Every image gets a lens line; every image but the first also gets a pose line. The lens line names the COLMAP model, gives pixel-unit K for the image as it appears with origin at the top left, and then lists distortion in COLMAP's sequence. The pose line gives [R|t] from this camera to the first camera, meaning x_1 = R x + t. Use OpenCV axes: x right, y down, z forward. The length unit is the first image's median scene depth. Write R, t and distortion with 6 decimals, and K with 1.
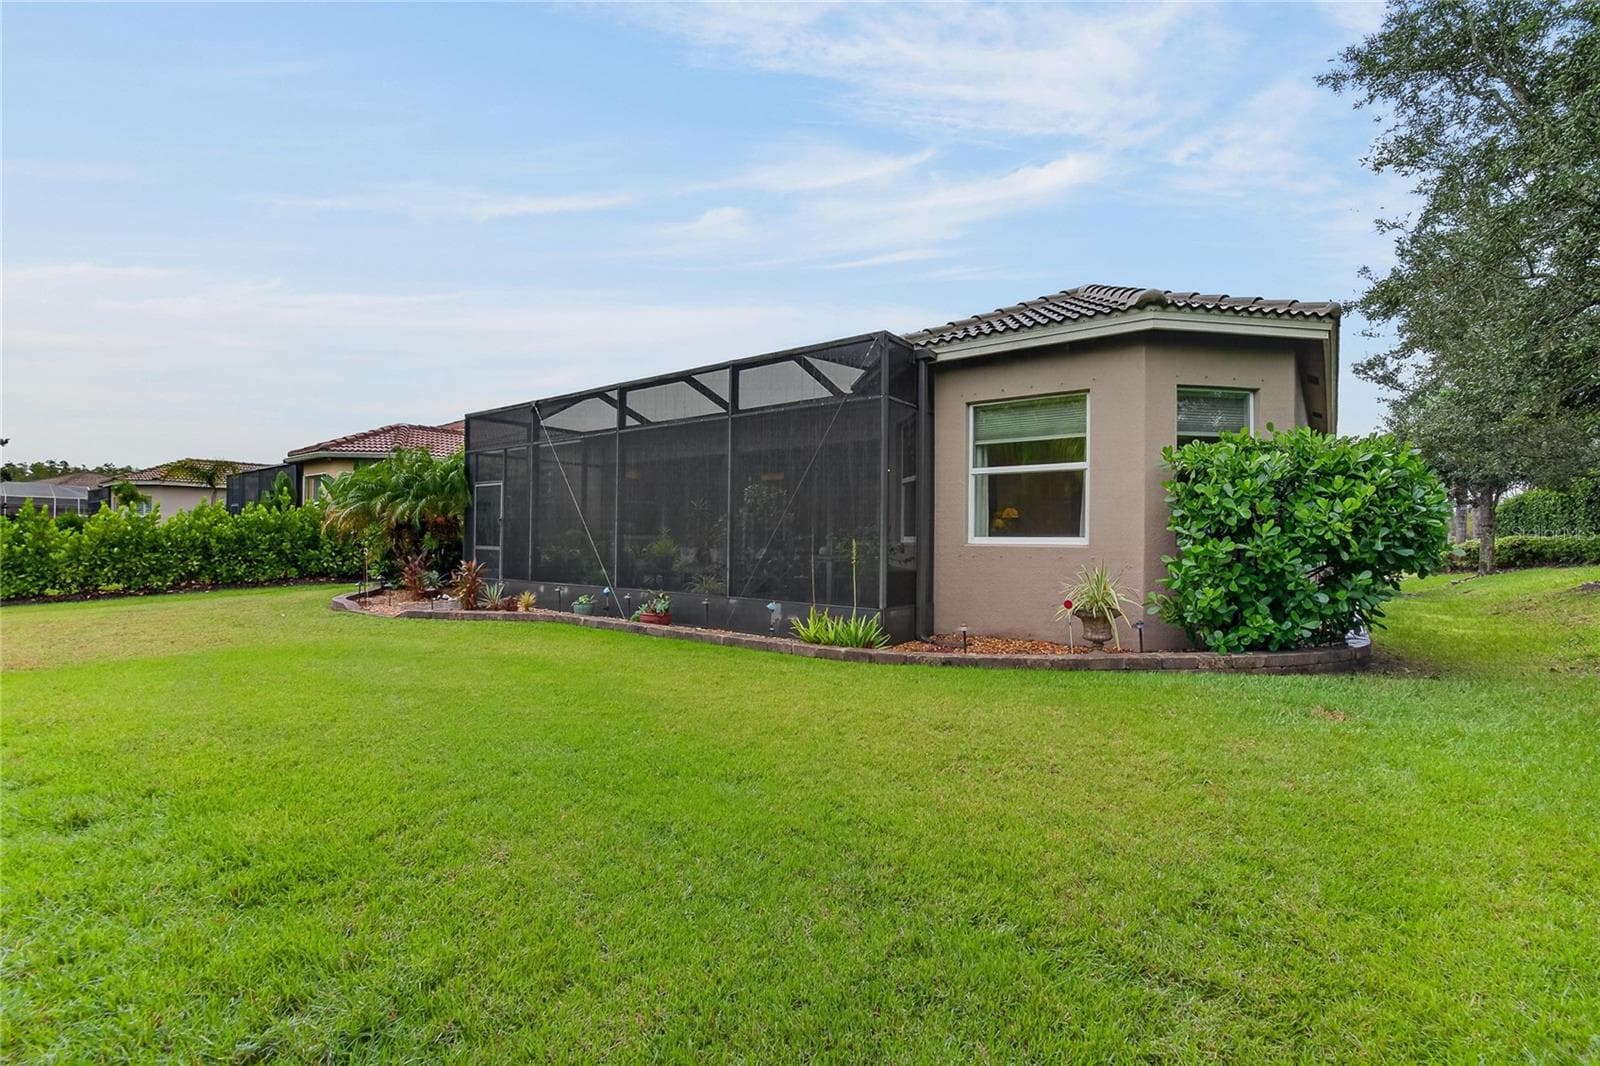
lens RADIAL K [[716.6, 0, 795.1], [0, 716.6, 525.6], [0, 0, 1]] dist [-0.046197, 0.011967]
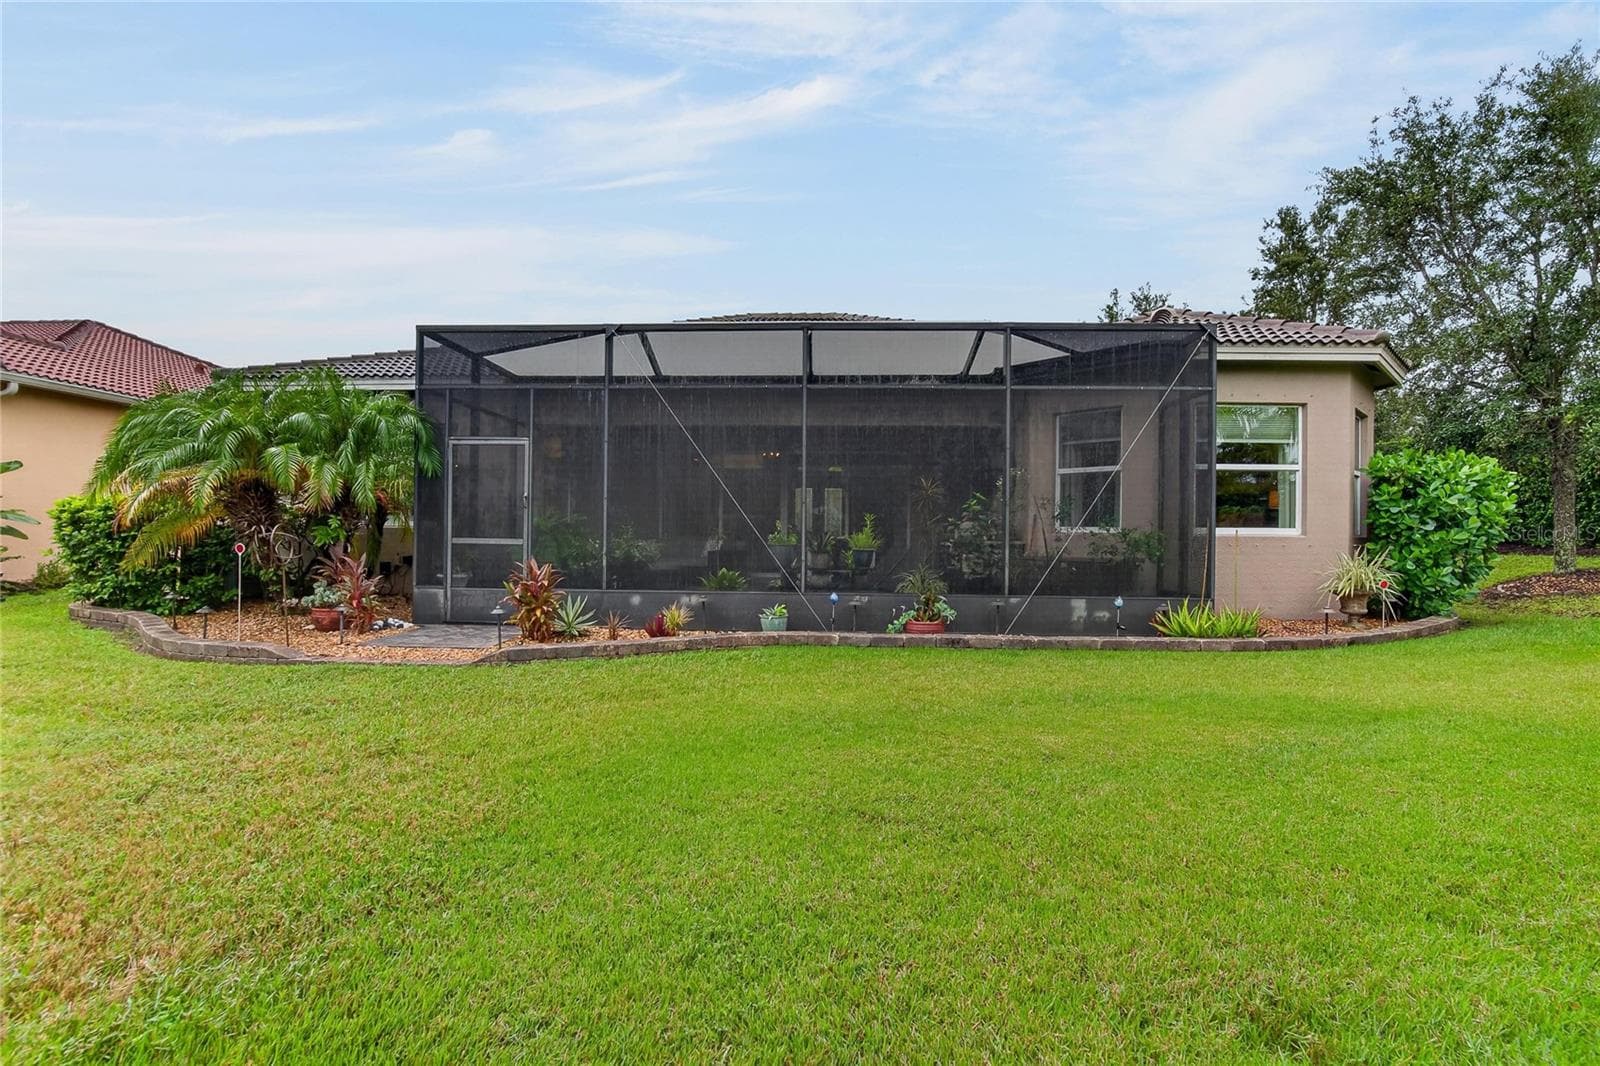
lens RADIAL K [[716.6, 0, 795.1], [0, 716.6, 525.6], [0, 0, 1]] dist [-0.046197, 0.011967]
pose [[0.817386, 0.003997, 0.576077, -0.845857], [-0.013655, 0.999829, 0.012438, 0.008116], [-0.575929, -0.018033, 0.817301, 0.471171]]
